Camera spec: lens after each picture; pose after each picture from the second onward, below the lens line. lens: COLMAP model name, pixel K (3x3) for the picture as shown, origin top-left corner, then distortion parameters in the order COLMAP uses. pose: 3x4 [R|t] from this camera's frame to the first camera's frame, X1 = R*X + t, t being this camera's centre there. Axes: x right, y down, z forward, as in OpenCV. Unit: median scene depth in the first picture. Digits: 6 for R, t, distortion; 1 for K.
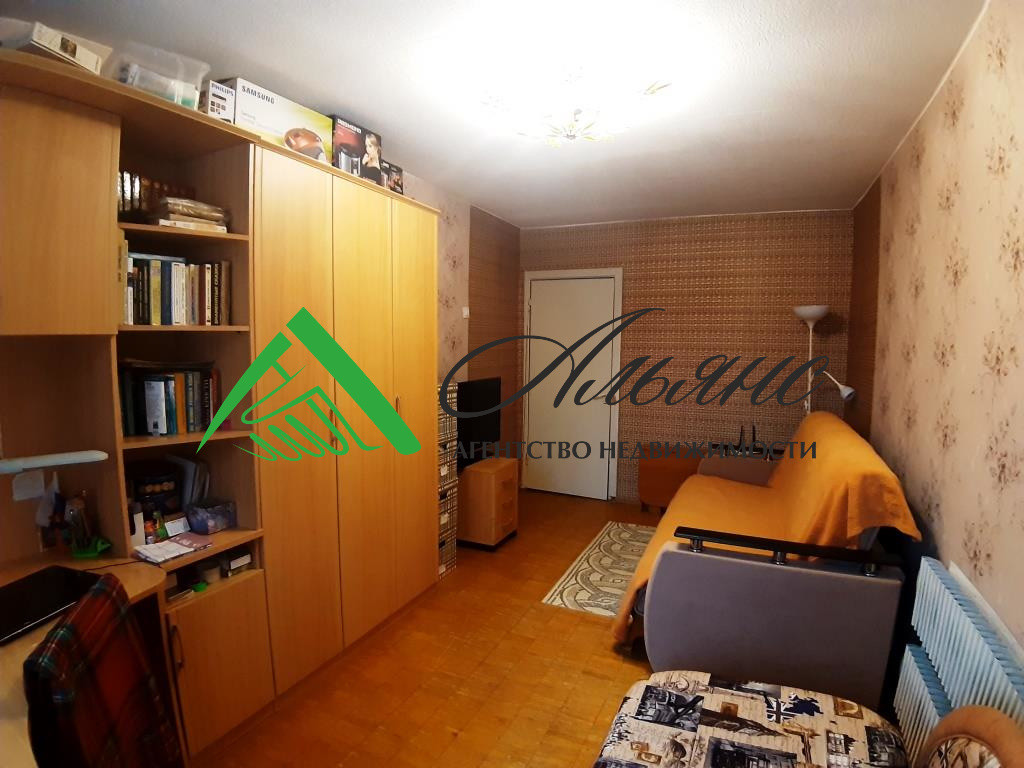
lens RADIAL K [[546.1, 0, 512.0], [0, 546.1, 384.0], [0, 0, 1]] dist [-0.098225, -0.001400]
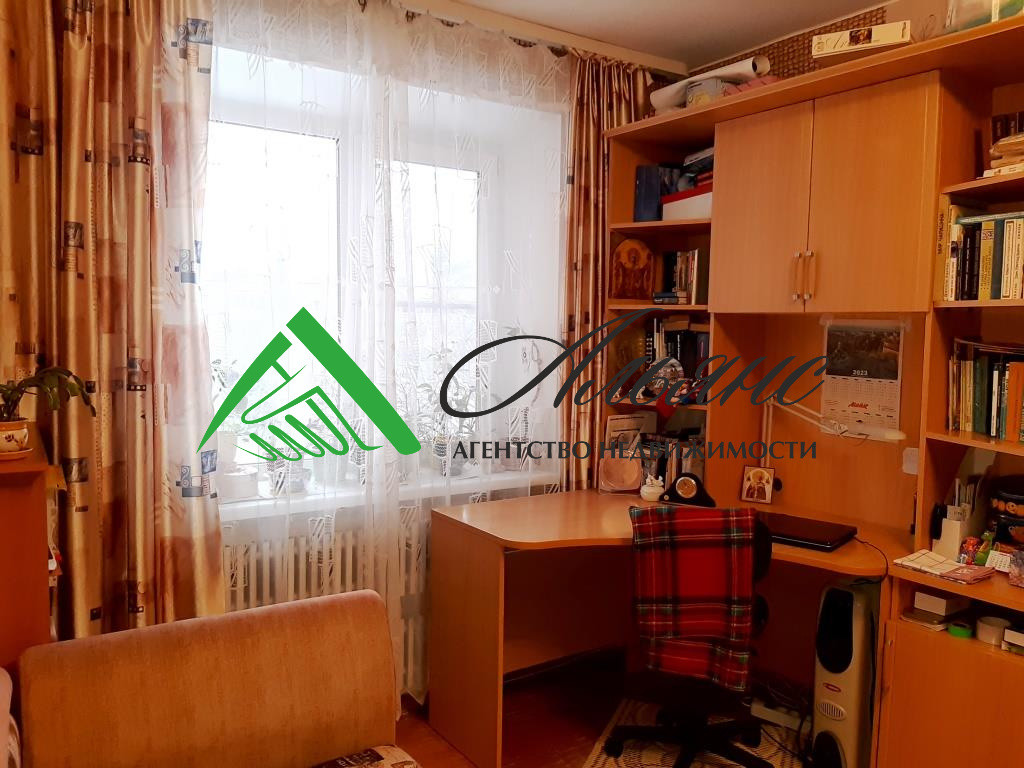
lens RADIAL K [[799.1, 0, 513.9], [0, 799.1, 367.3], [0, 0, 1]] dist [0.002698, 0.002228]
pose [[-0.508296, 0.027328, -0.860749, 0.840004], [-0.099990, 0.990864, 0.090506, -0.050903], [0.855358, 0.132070, -0.500920, 1.075467]]
